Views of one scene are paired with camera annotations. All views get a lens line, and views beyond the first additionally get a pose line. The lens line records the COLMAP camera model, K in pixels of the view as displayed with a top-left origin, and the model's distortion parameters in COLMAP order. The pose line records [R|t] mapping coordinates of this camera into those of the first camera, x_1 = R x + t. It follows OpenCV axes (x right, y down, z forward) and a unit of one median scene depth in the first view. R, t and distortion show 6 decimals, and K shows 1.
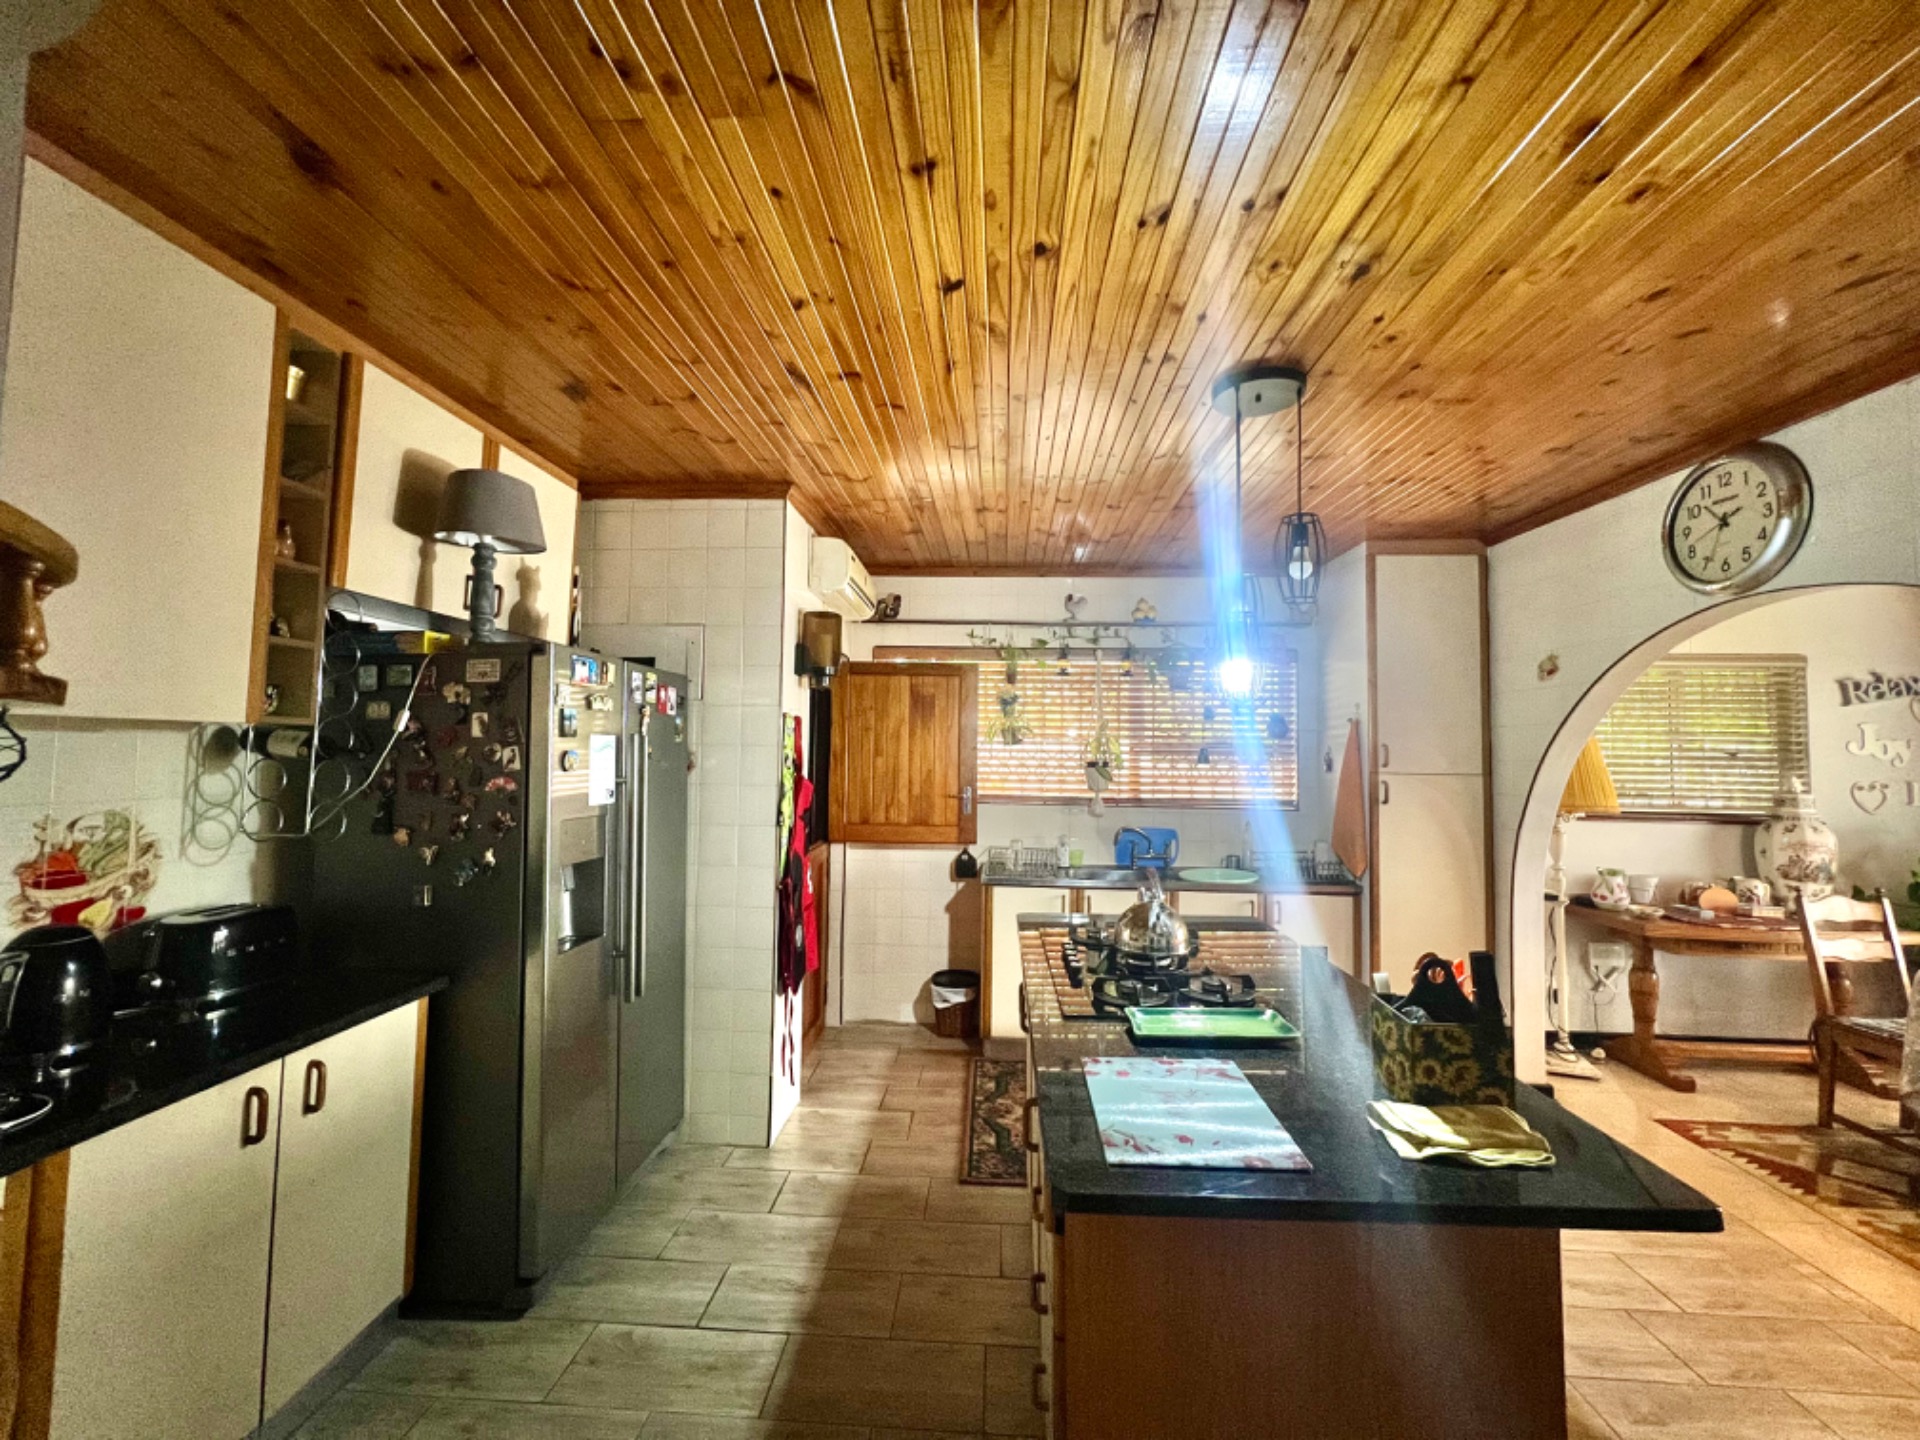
lens RADIAL K [[766.3, 0, 956.2], [0, 766.3, 717.1], [0, 0, 1]] dist [0.004502, 0.000248]
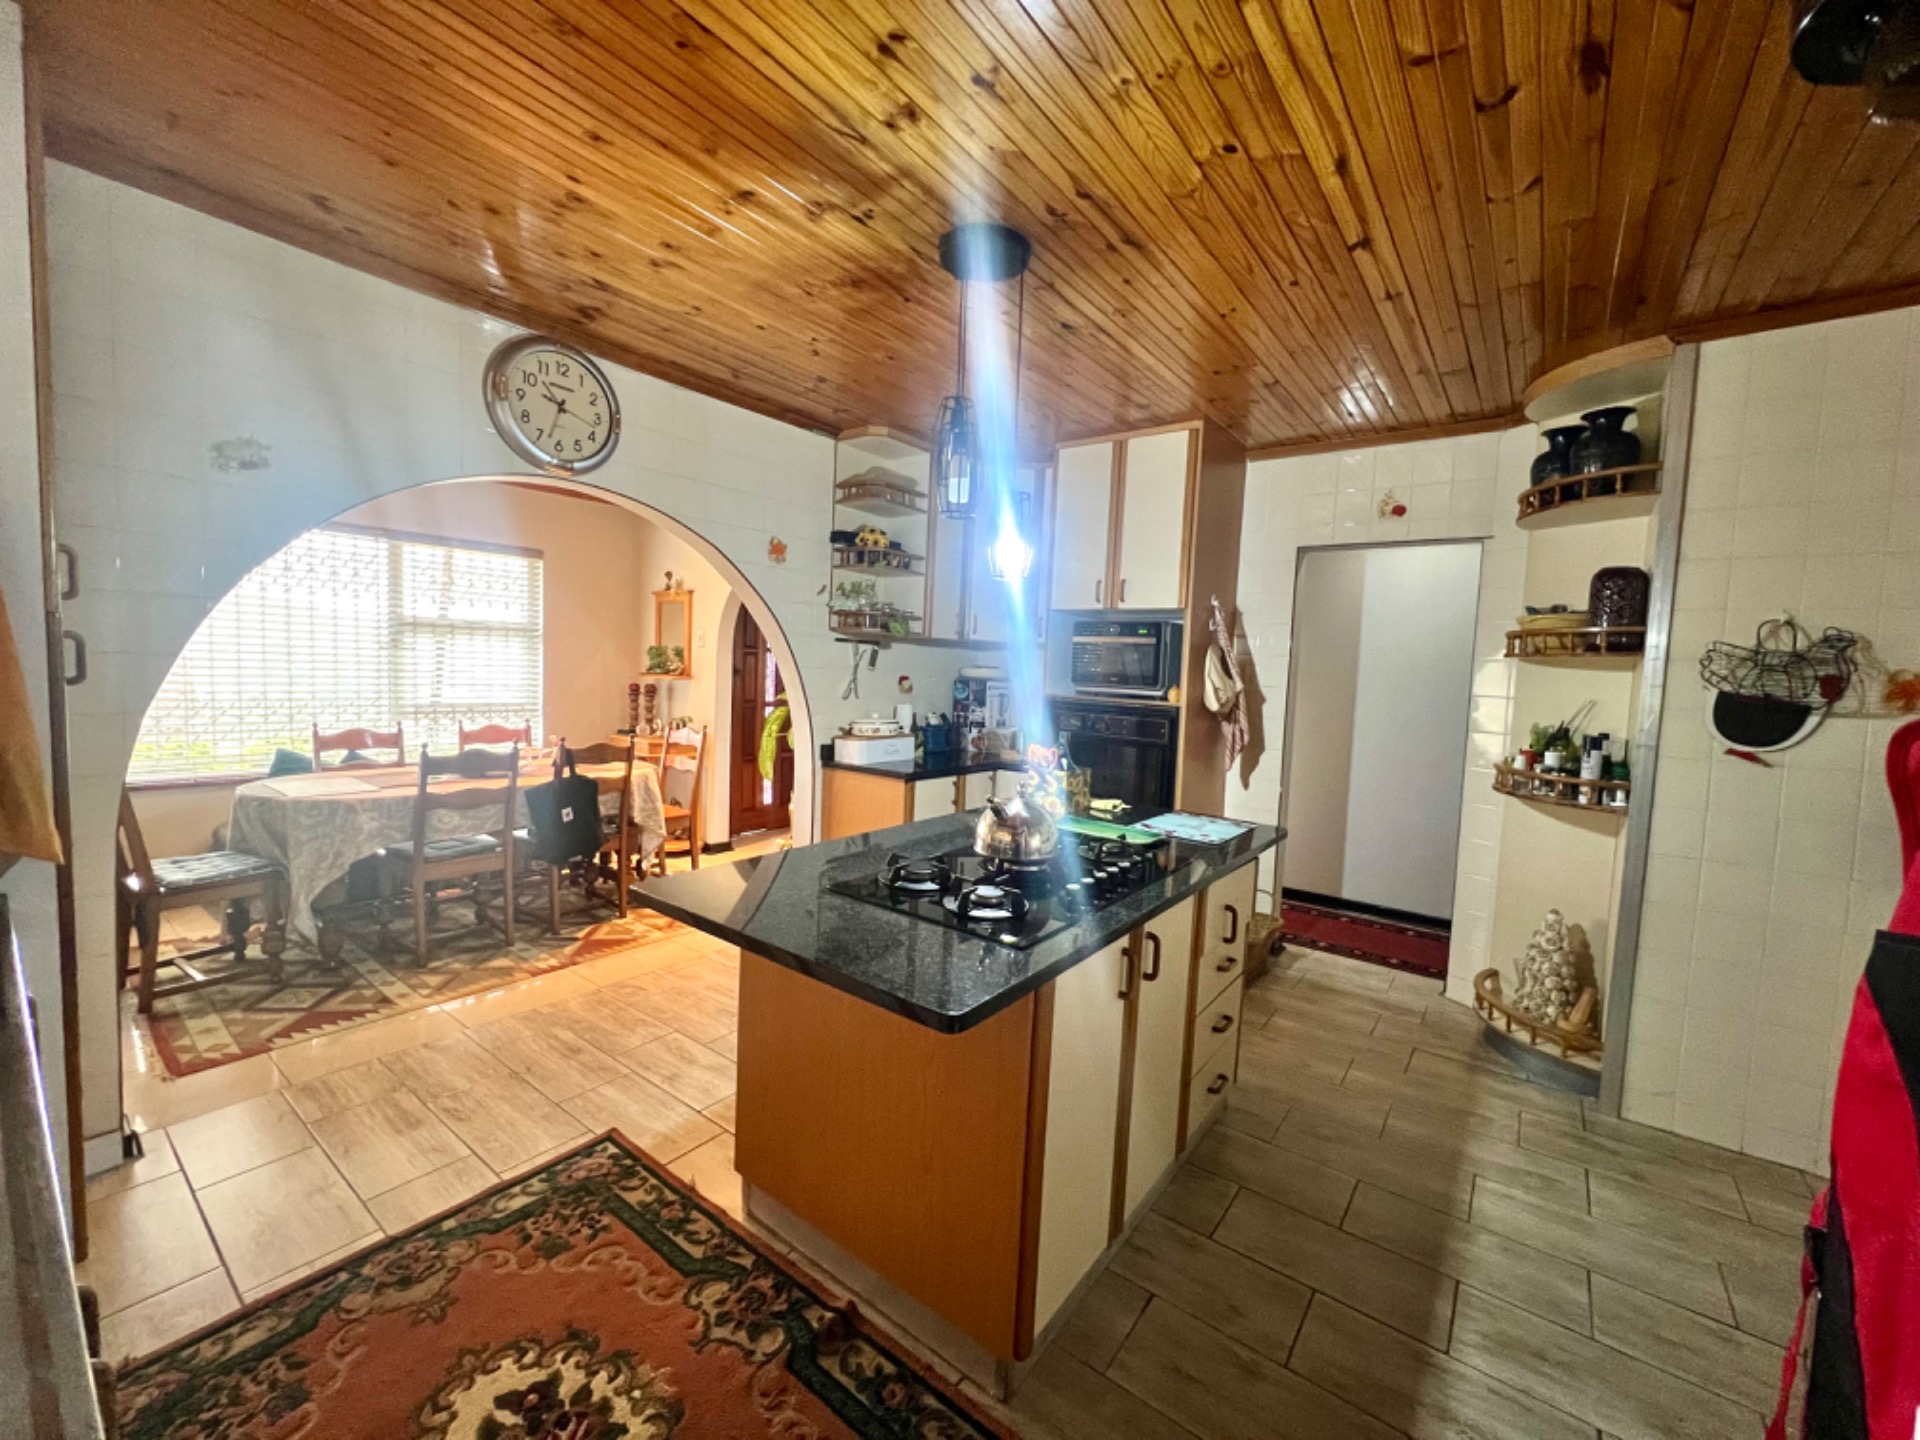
lens RADIAL K [[766.6, 0, 959.9], [0, 766.6, 720.0], [0, 0, 1]] dist [-0.003828, 0.001382]
pose [[-0.827100, -0.088626, 0.555024, -0.130168], [-0.082287, 0.995943, 0.036408, 0.100698], [-0.555999, -0.015558, -0.831037, 1.412666]]
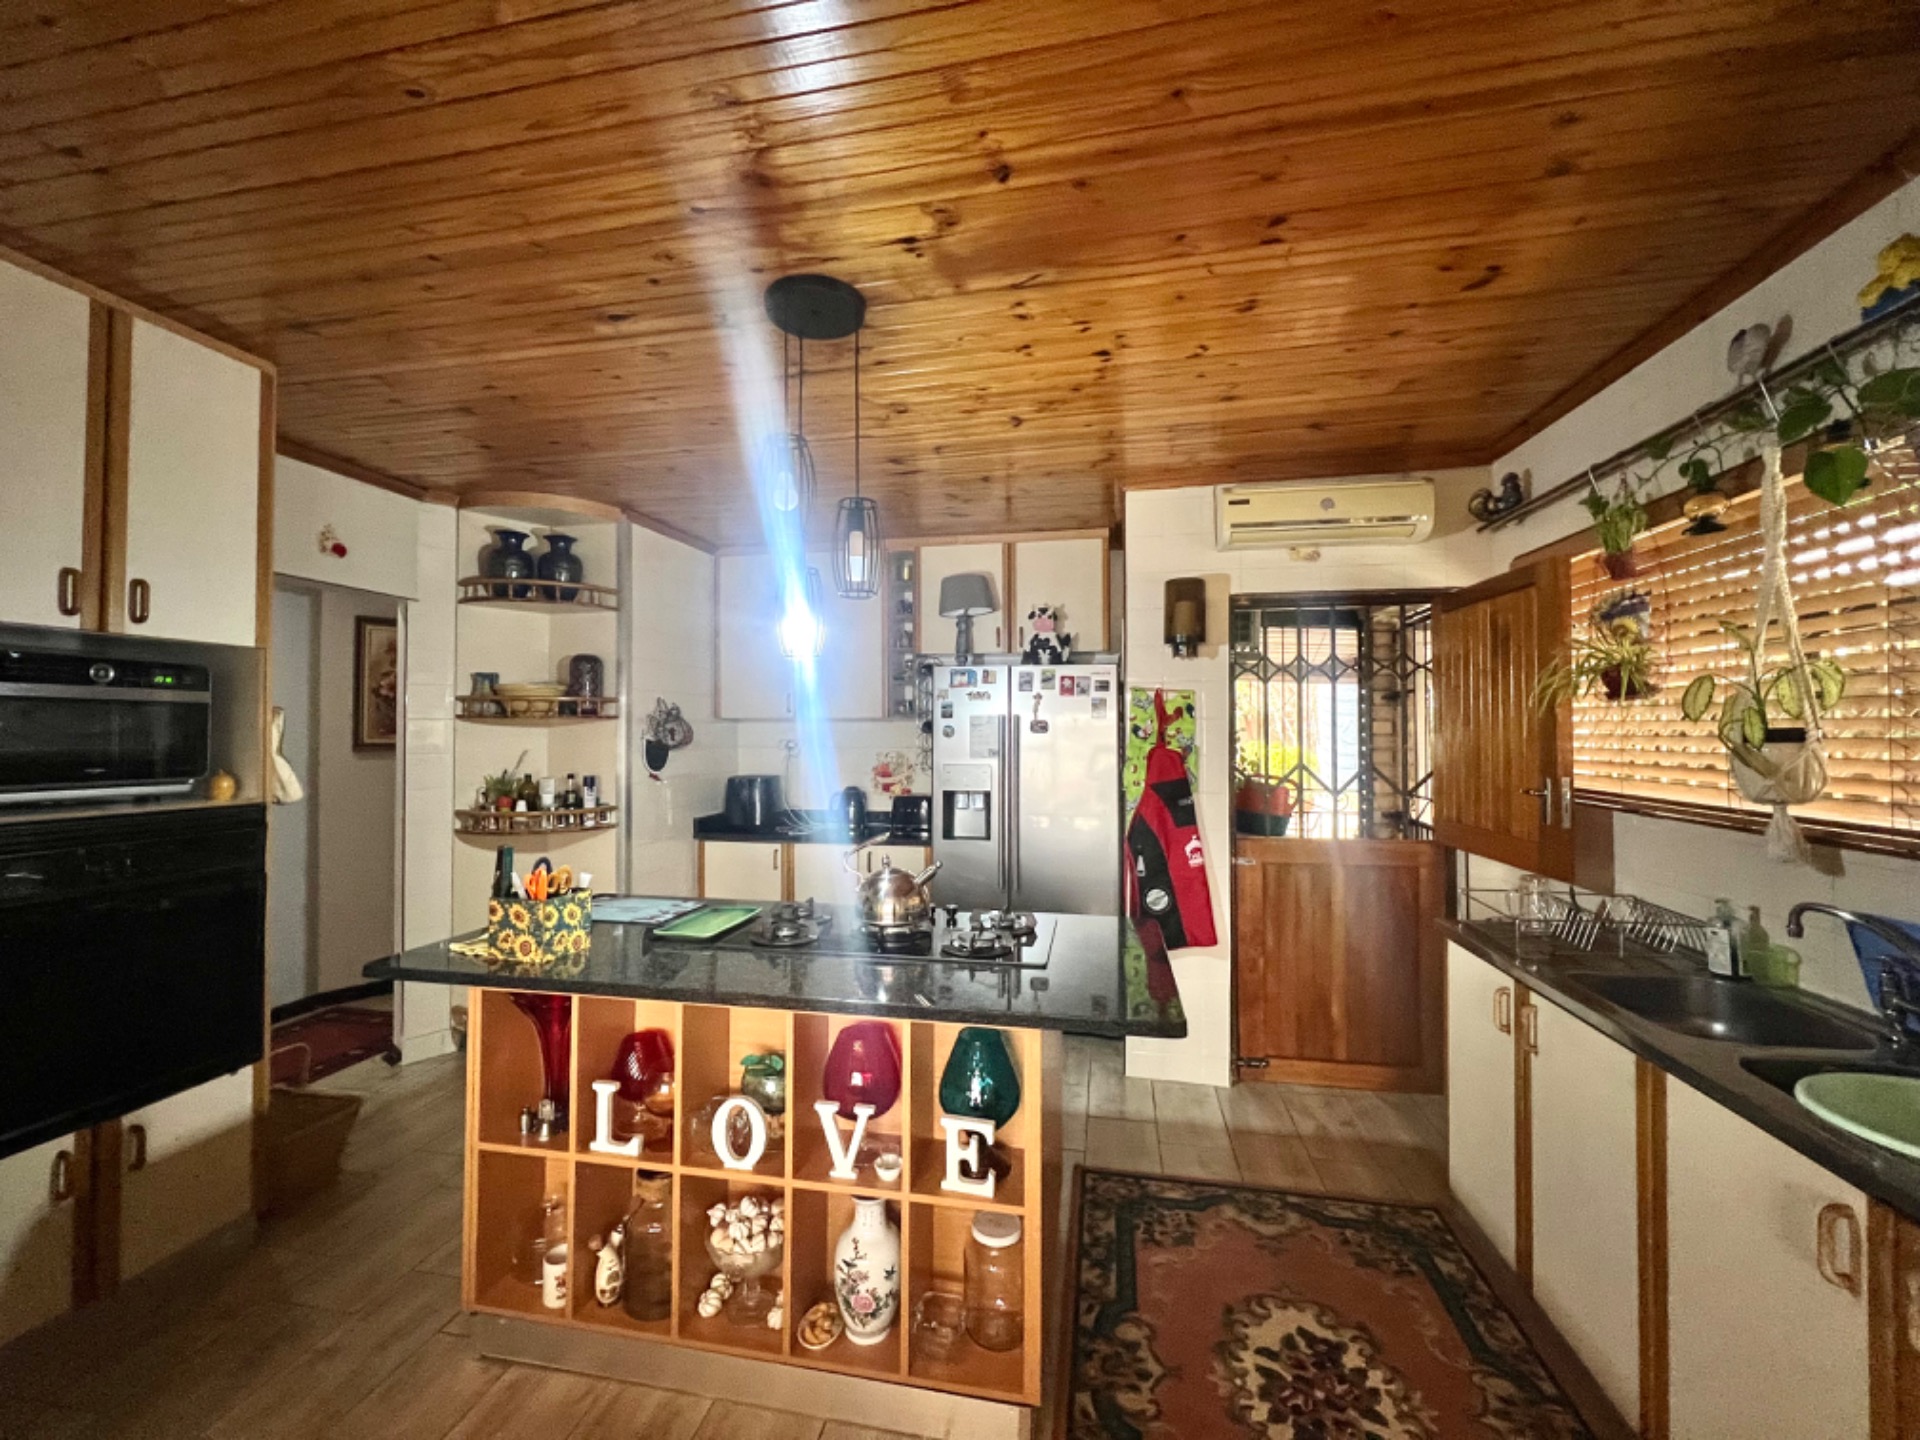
lens RADIAL K [[766.6, 0, 959.2], [0, 766.6, 712.2], [0, 0, 1]] dist [-0.003828, 0.001382]
pose [[-0.137461, -0.040591, -0.989675, 0.958390], [0.054277, 0.997350, -0.048444, 0.078870], [0.989019, -0.060376, -0.134893, 0.988745]]
